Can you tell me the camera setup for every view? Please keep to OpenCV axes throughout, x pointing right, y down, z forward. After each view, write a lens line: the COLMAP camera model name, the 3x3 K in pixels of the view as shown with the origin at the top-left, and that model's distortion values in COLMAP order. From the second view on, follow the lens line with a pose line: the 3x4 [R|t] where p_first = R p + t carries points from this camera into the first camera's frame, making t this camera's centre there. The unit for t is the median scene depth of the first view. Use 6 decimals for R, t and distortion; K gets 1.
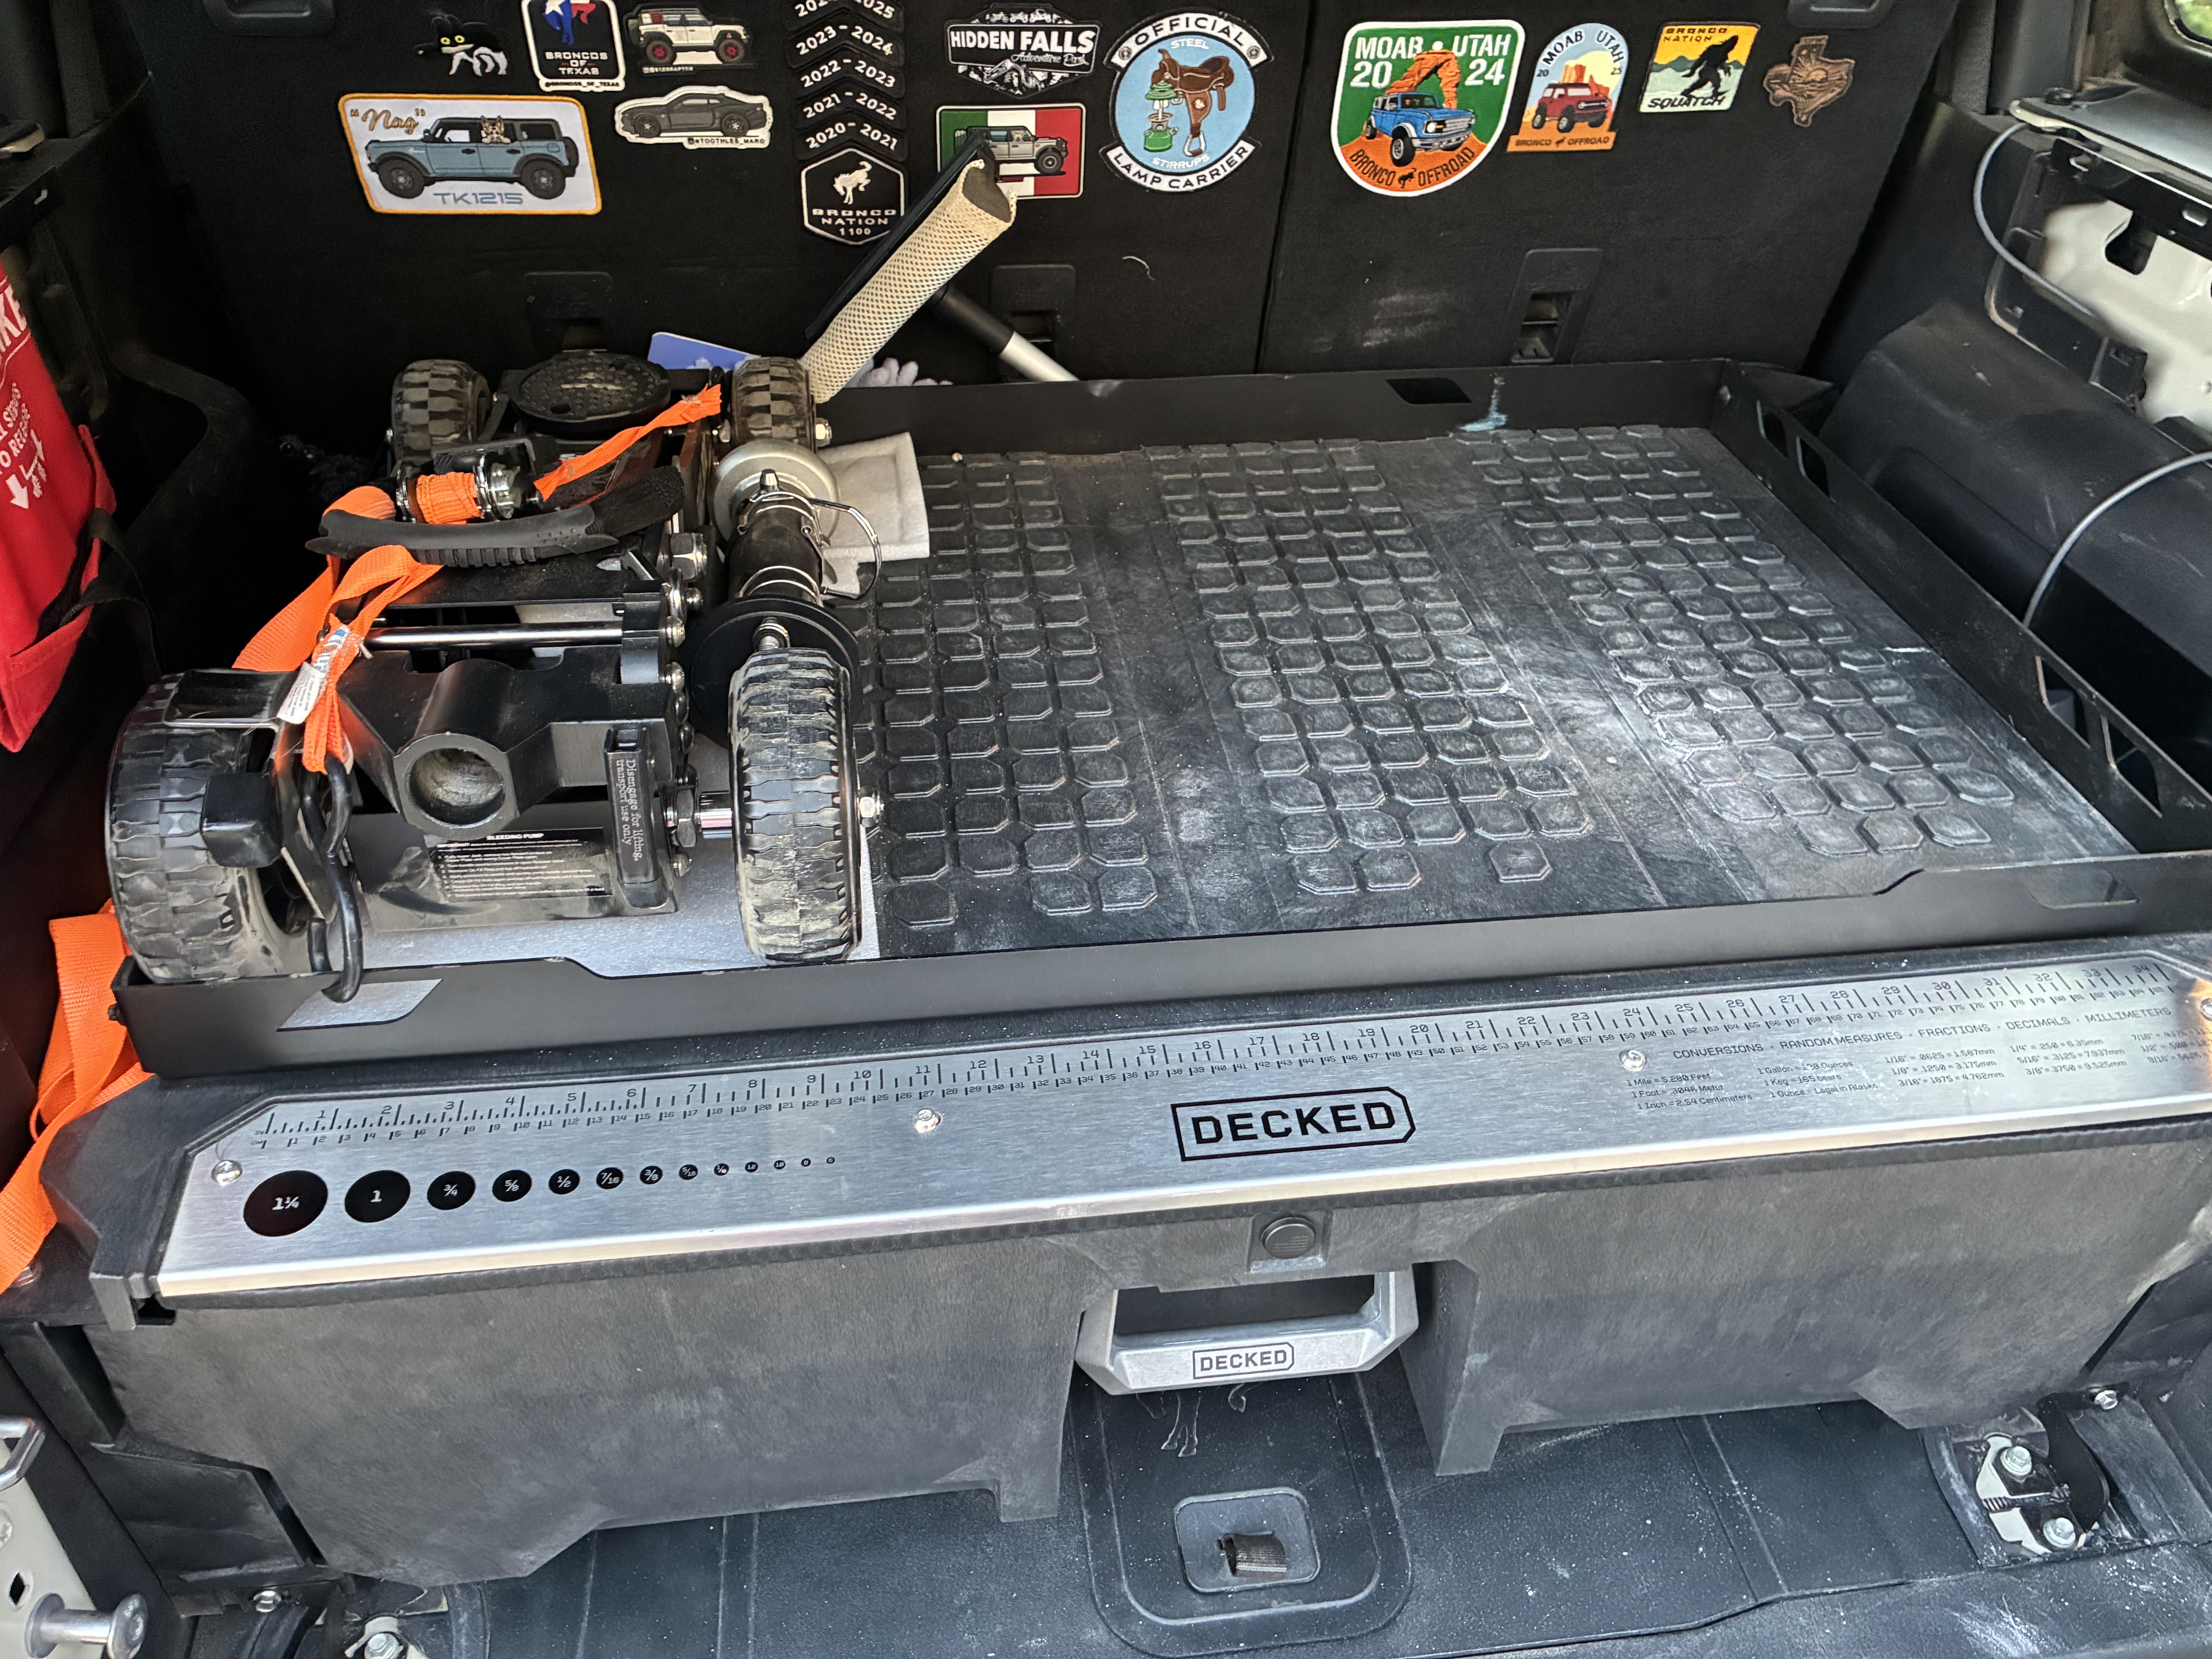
lens RADIAL K [[1680.3, 0, 1099.9], [0, 1680.3, 814.2], [0, 0, 1]] dist [0.034400, -0.038772]
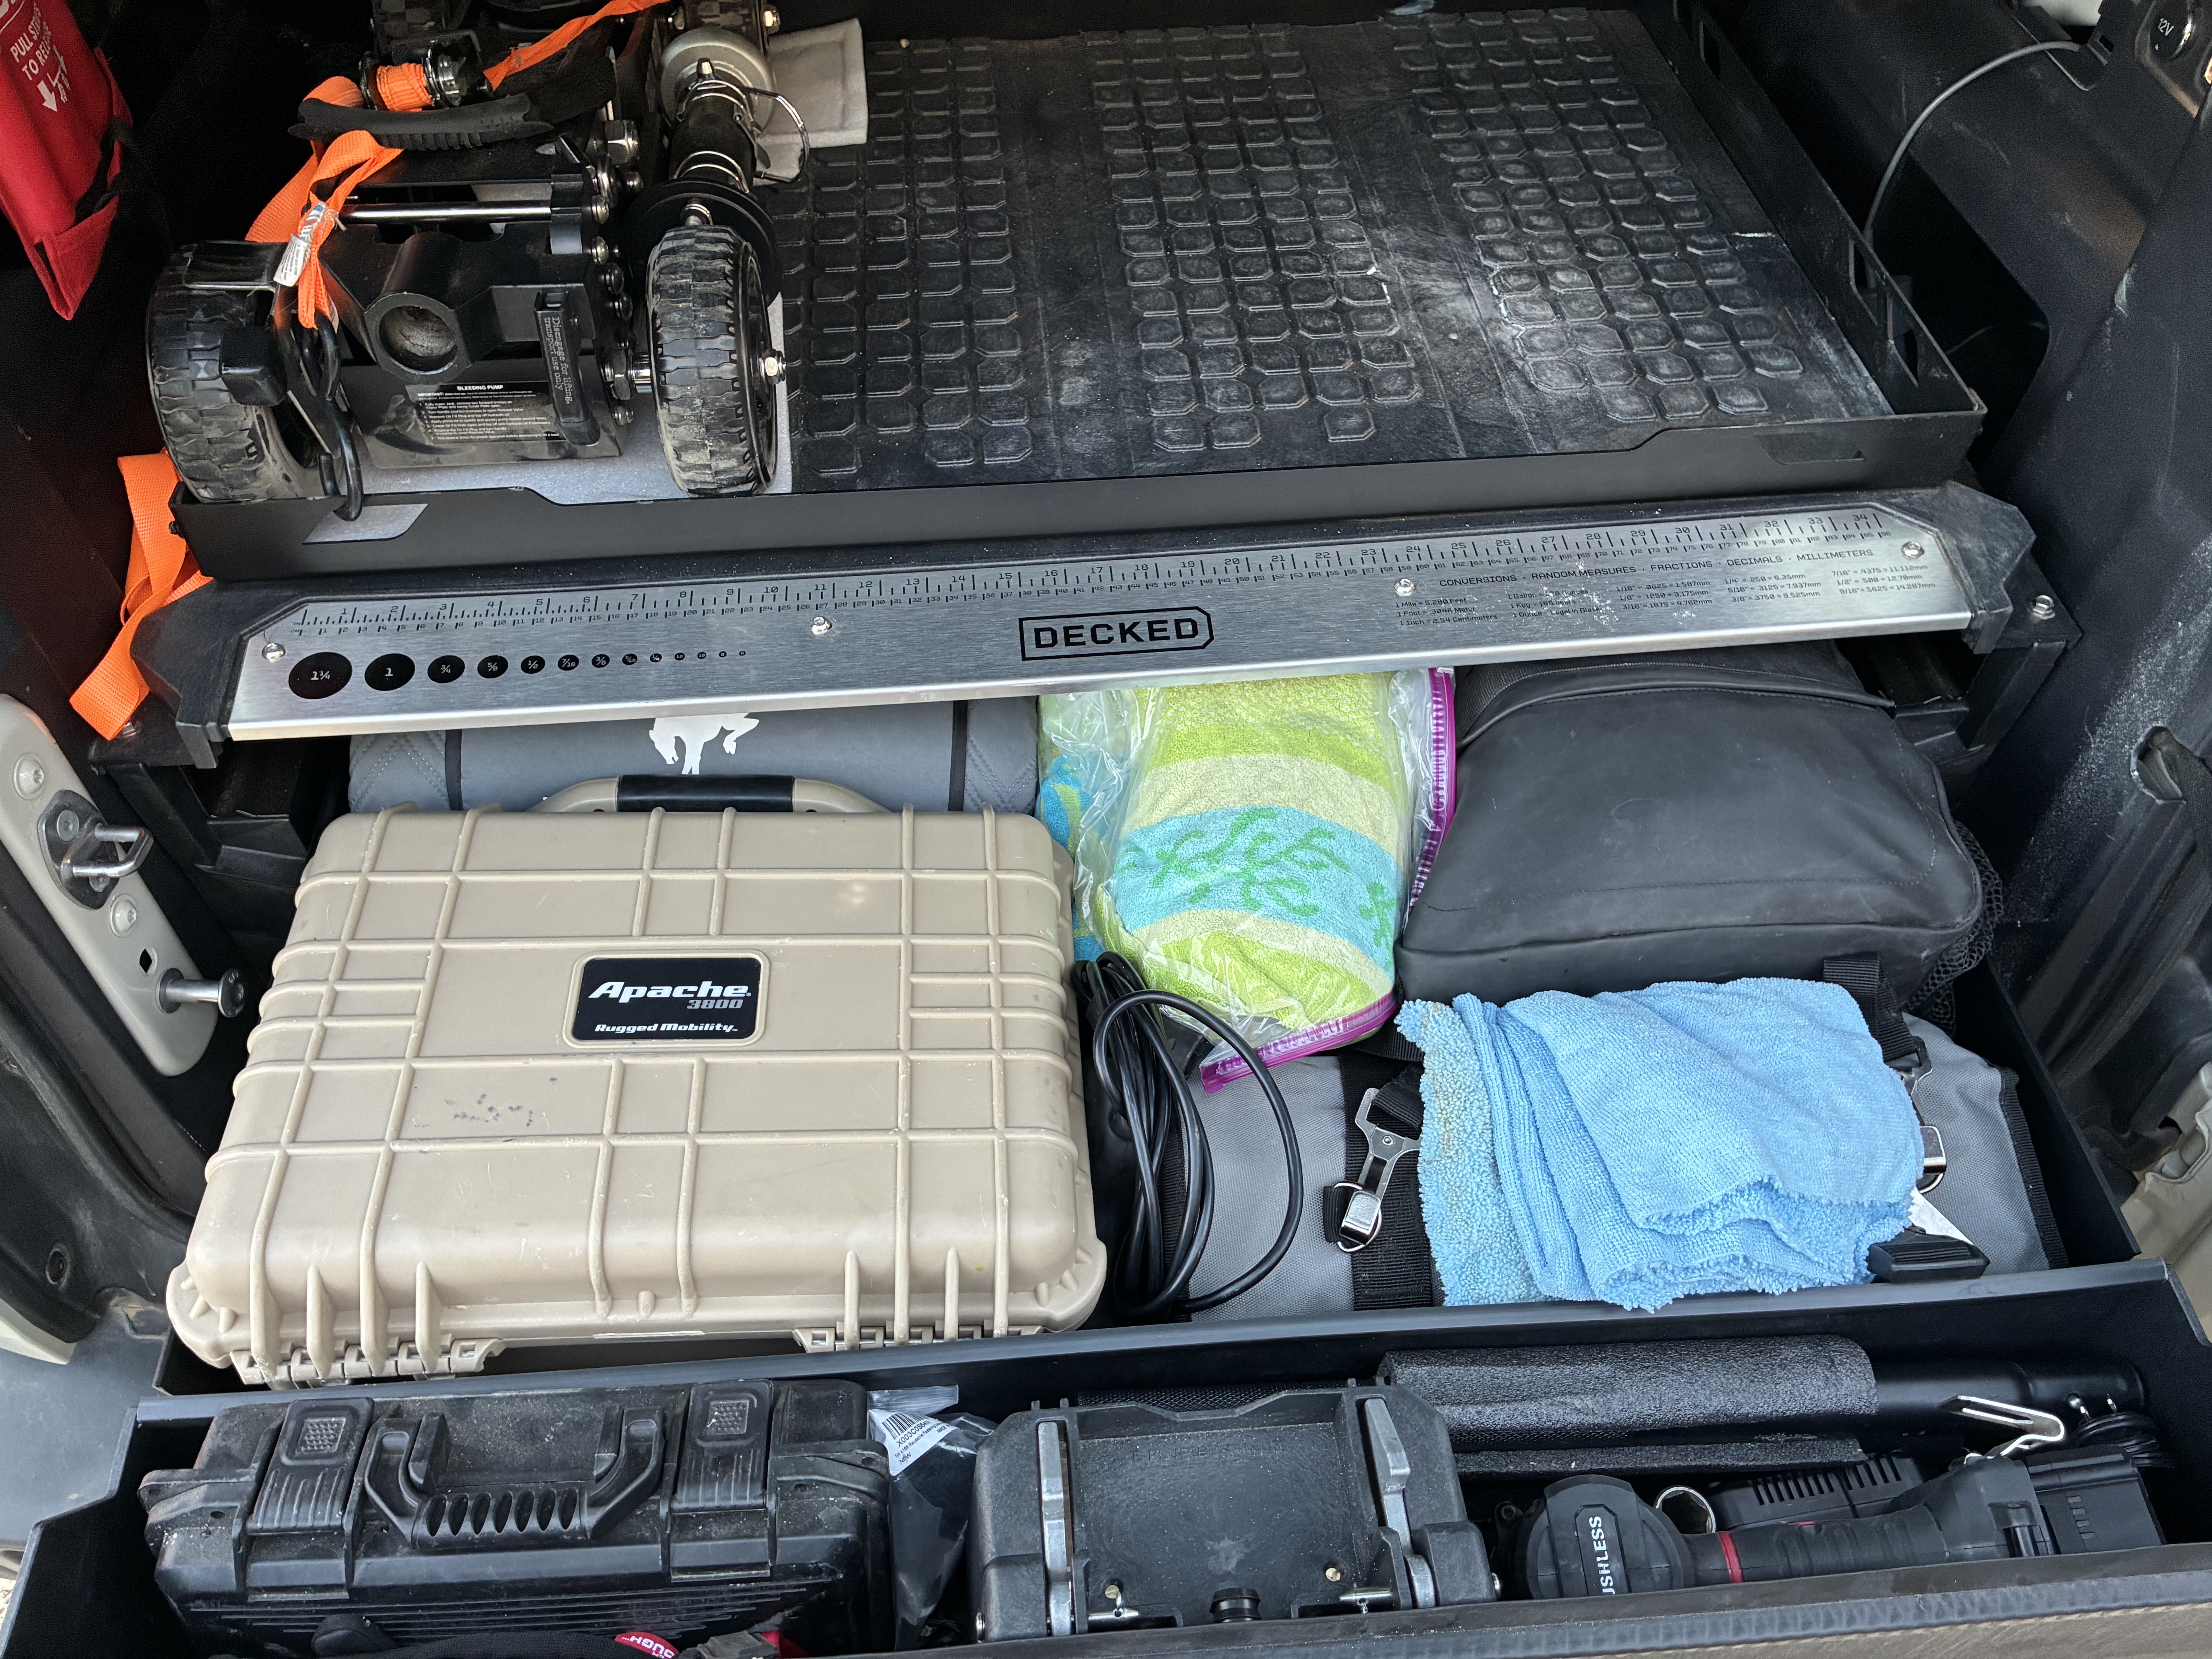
lens RADIAL K [[1680.3, 0, 1103.1], [0, 1680.3, 814.2], [0, 0, 1]] dist [0.034400, -0.038772]
pose [[0.998816, 0.018669, -0.044925, 0.131453], [-0.008144, 0.974572, 0.223924, 0.029810], [0.047963, -0.223293, 0.973571, -0.187251]]
